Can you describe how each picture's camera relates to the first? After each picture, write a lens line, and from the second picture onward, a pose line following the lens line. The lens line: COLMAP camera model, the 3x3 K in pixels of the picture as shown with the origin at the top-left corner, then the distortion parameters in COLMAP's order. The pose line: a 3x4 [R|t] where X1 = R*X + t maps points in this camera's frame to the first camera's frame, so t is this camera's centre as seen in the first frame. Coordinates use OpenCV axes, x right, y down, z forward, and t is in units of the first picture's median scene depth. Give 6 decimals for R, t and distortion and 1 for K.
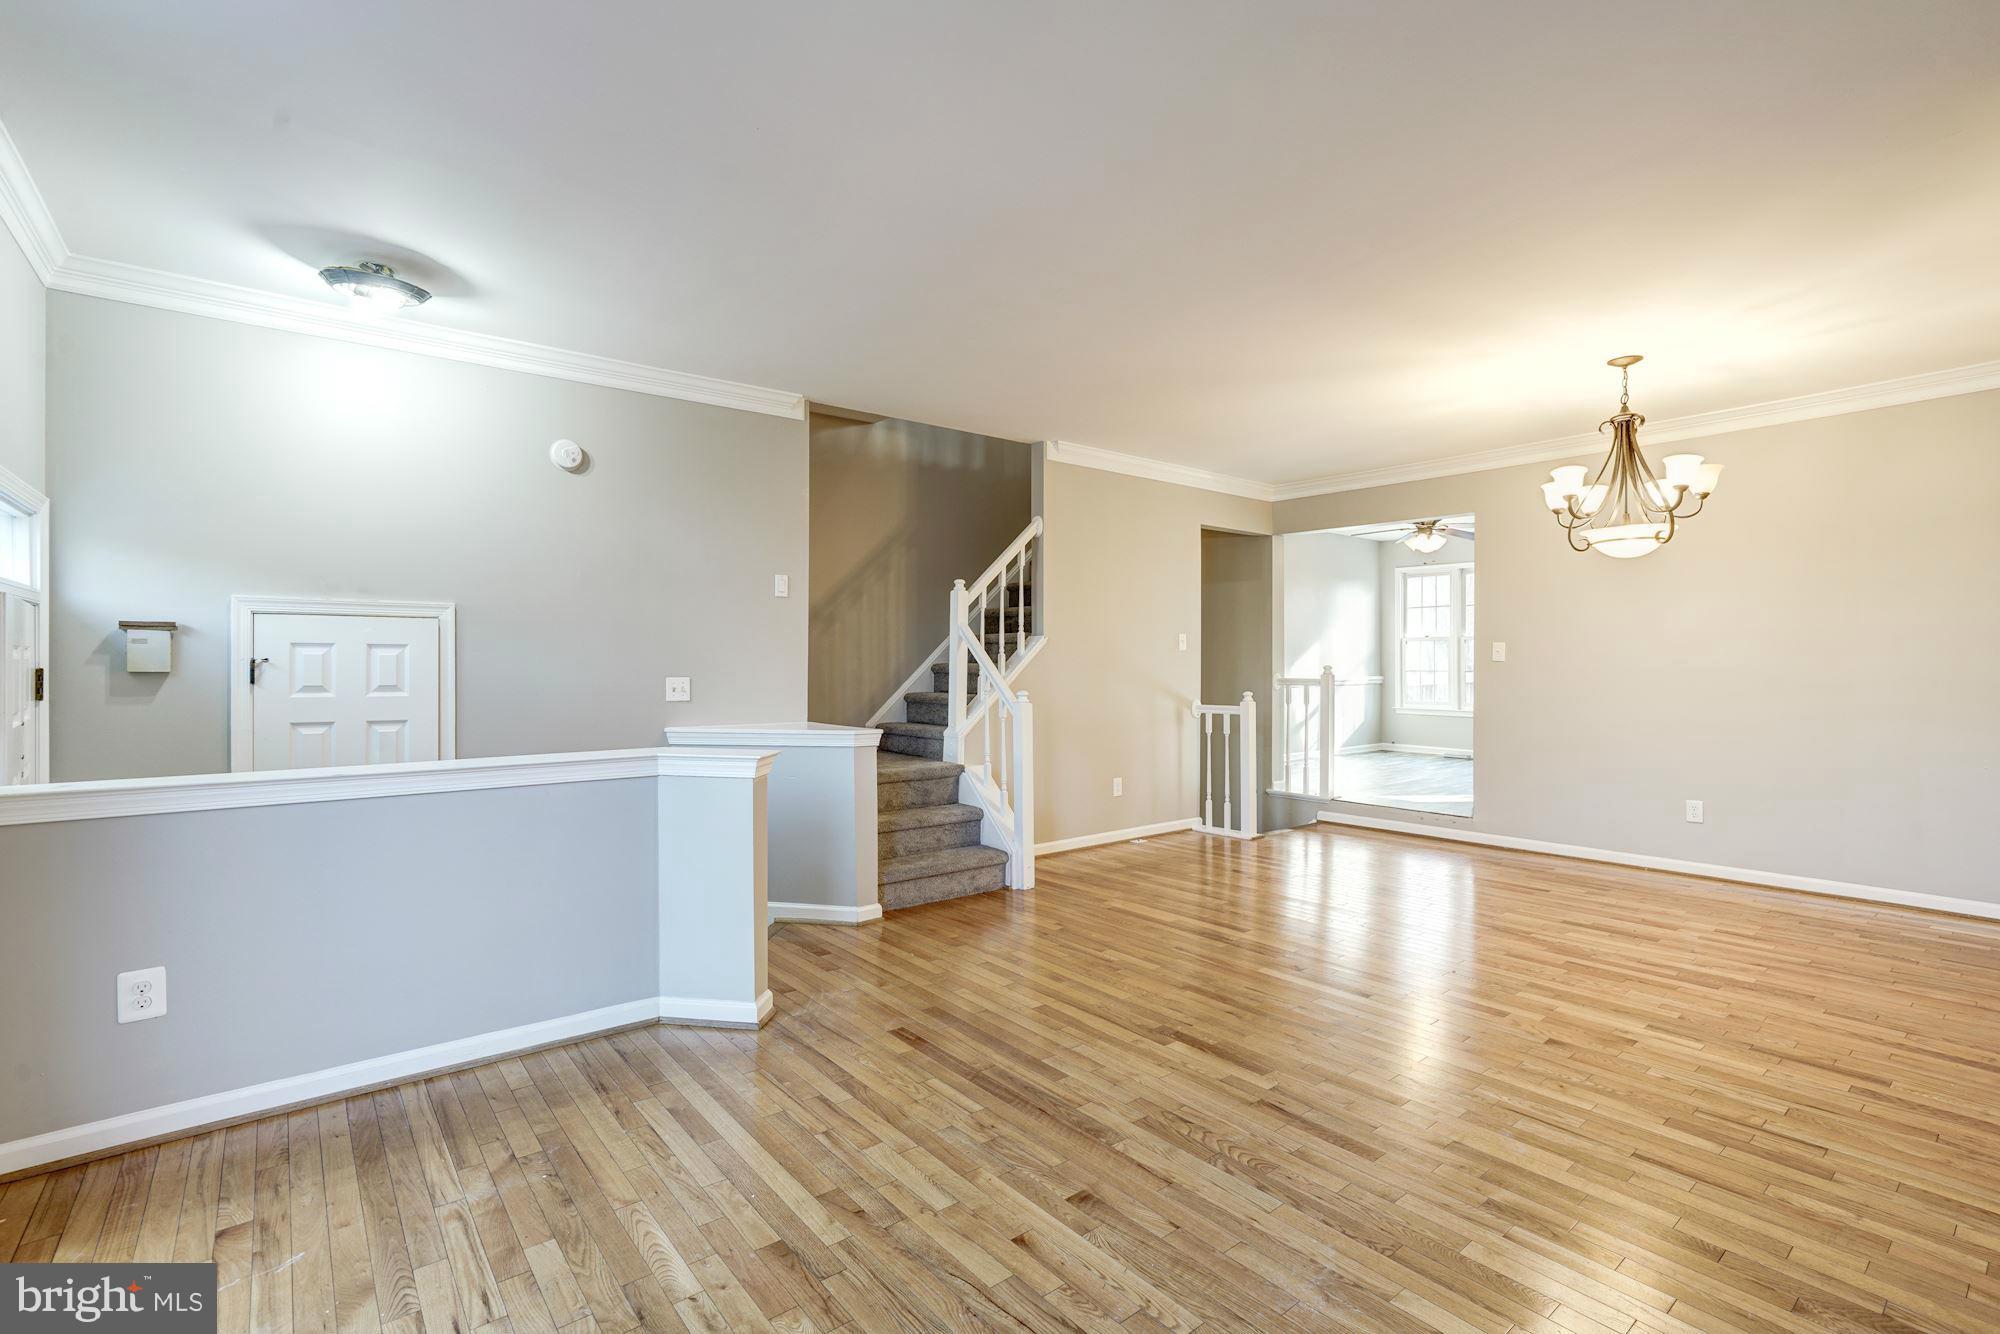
lens RADIAL K [[937.4, 0, 996.4], [0, 937.4, 665.2], [0, 0, 1]] dist [-0.038604, 0.019328]
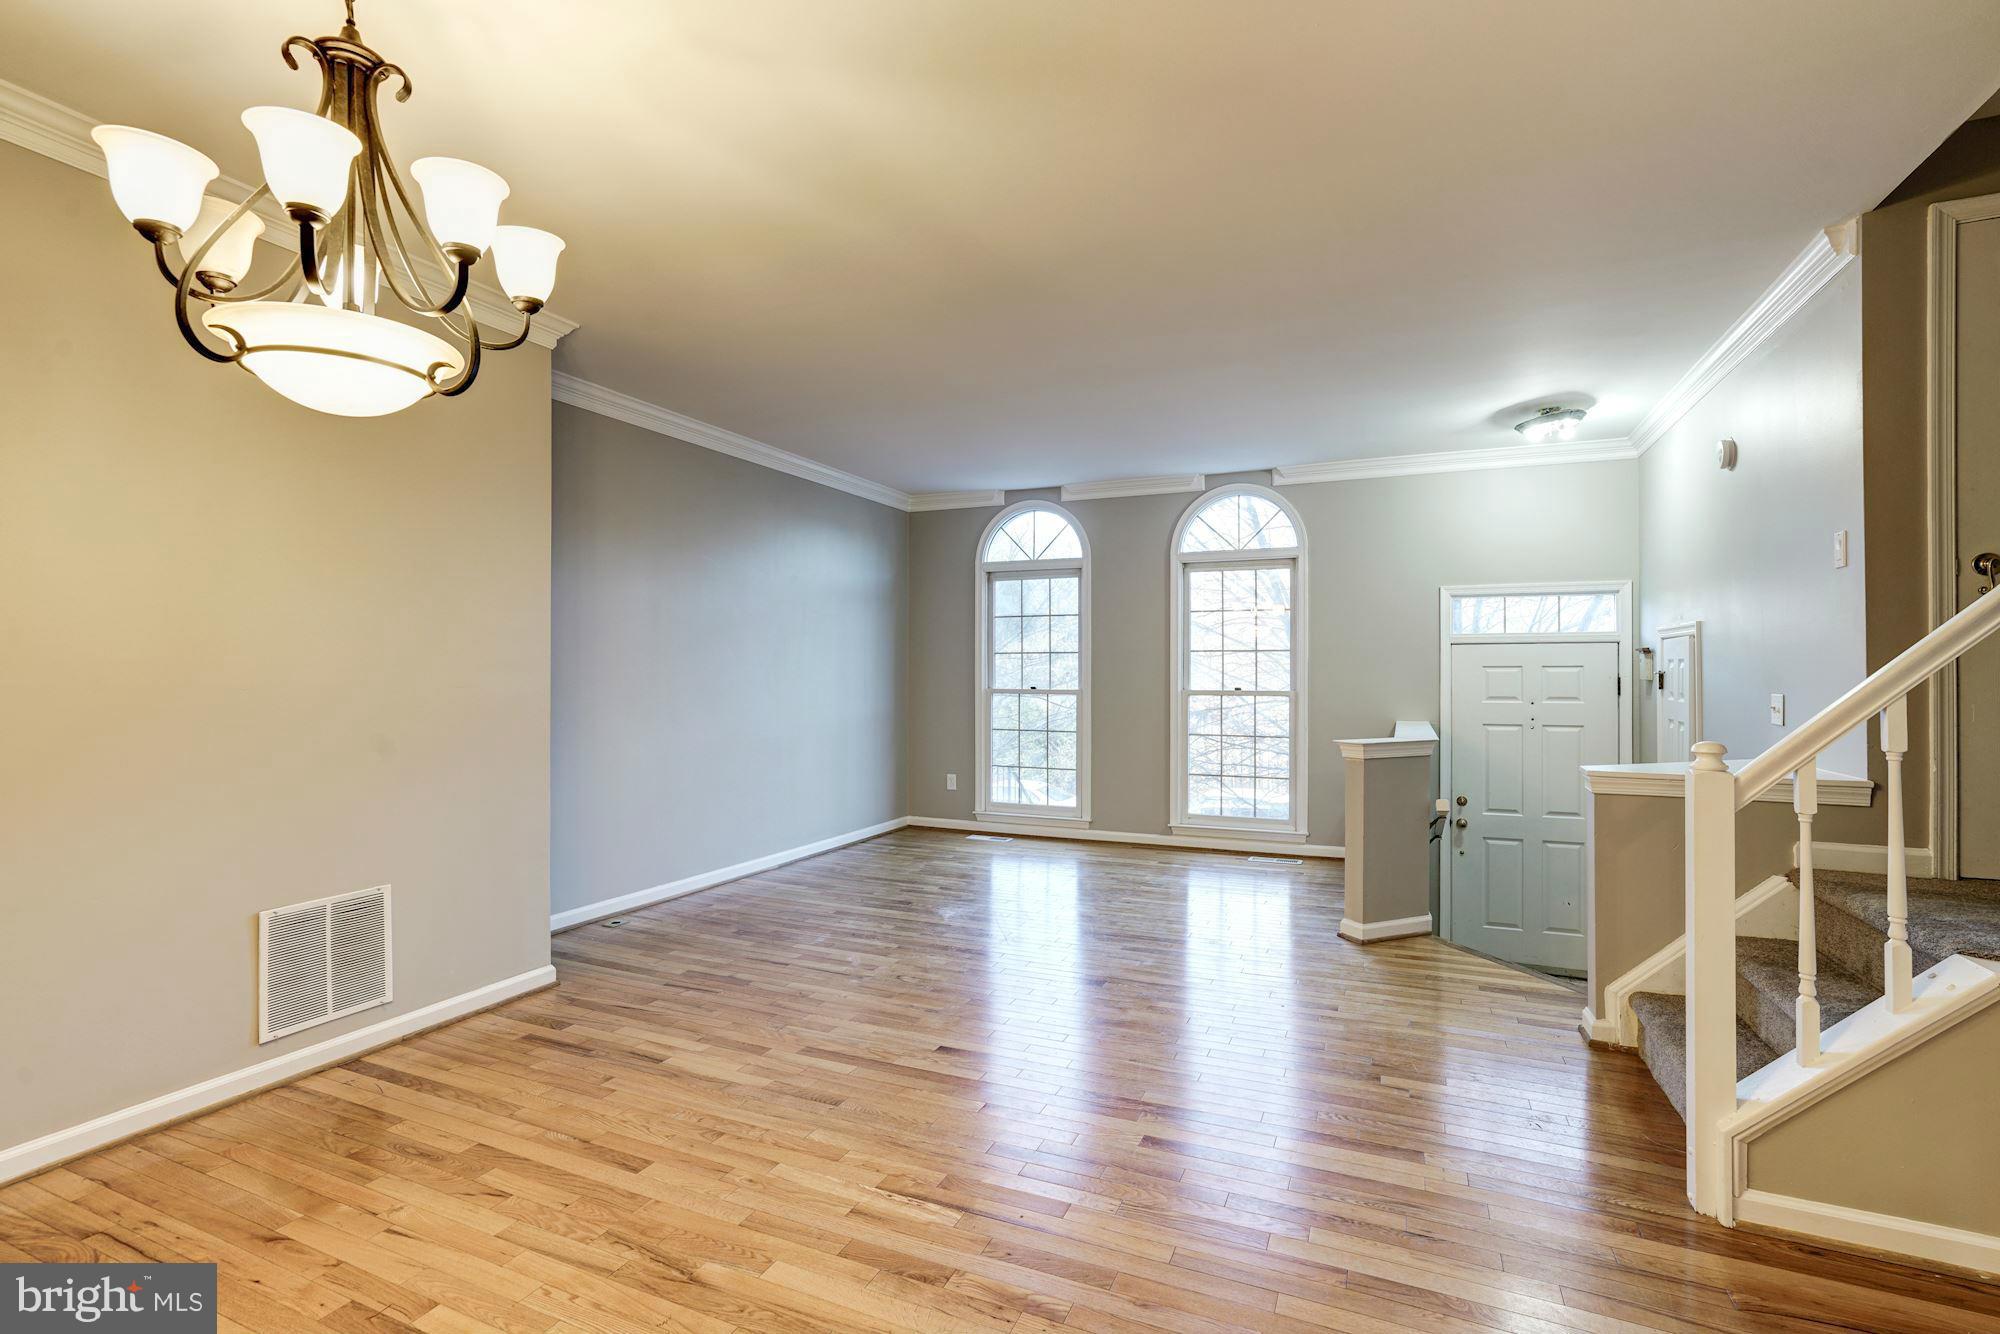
lens RADIAL K [[937.4, 0, 994.6], [0, 937.4, 660.0], [0, 0, 1]] dist [-0.038604, 0.019328]
pose [[-0.893201, -0.005912, -0.449620, 0.625772], [-0.000499, 0.999926, -0.012155, -0.004947], [0.449658, -0.010632, -0.893137, 1.498038]]
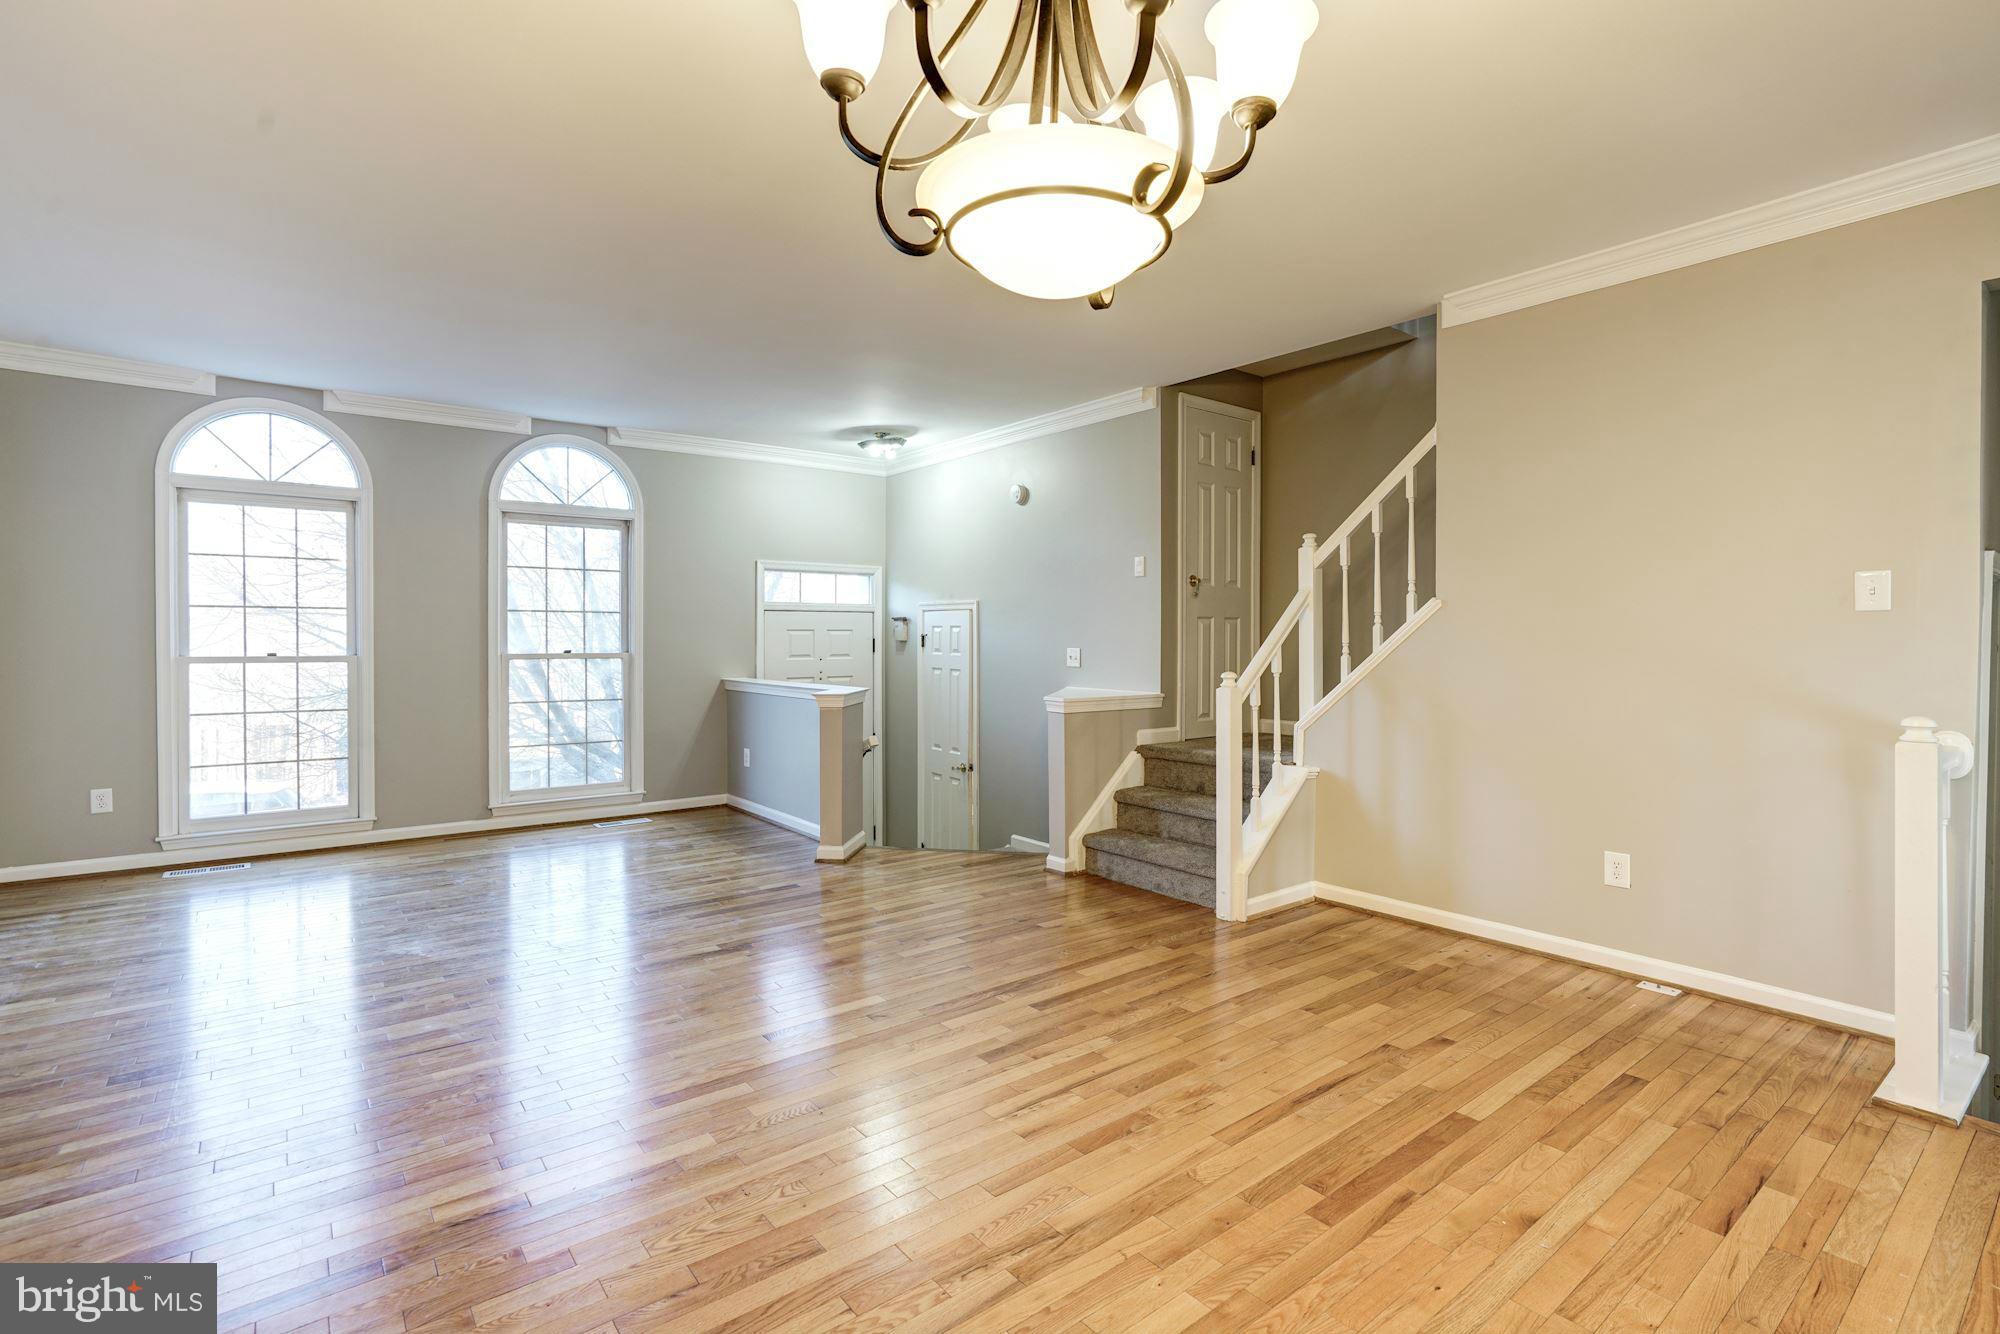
lens RADIAL K [[937.4, 0, 1007.1], [0, 937.4, 632.1], [0, 0, 1]] dist [-0.038604, 0.019328]
pose [[-0.020218, -0.002769, -0.999792, 1.017026], [-0.003362, 0.999991, -0.002702, -0.005104], [0.999790, 0.003307, -0.020227, 1.013778]]
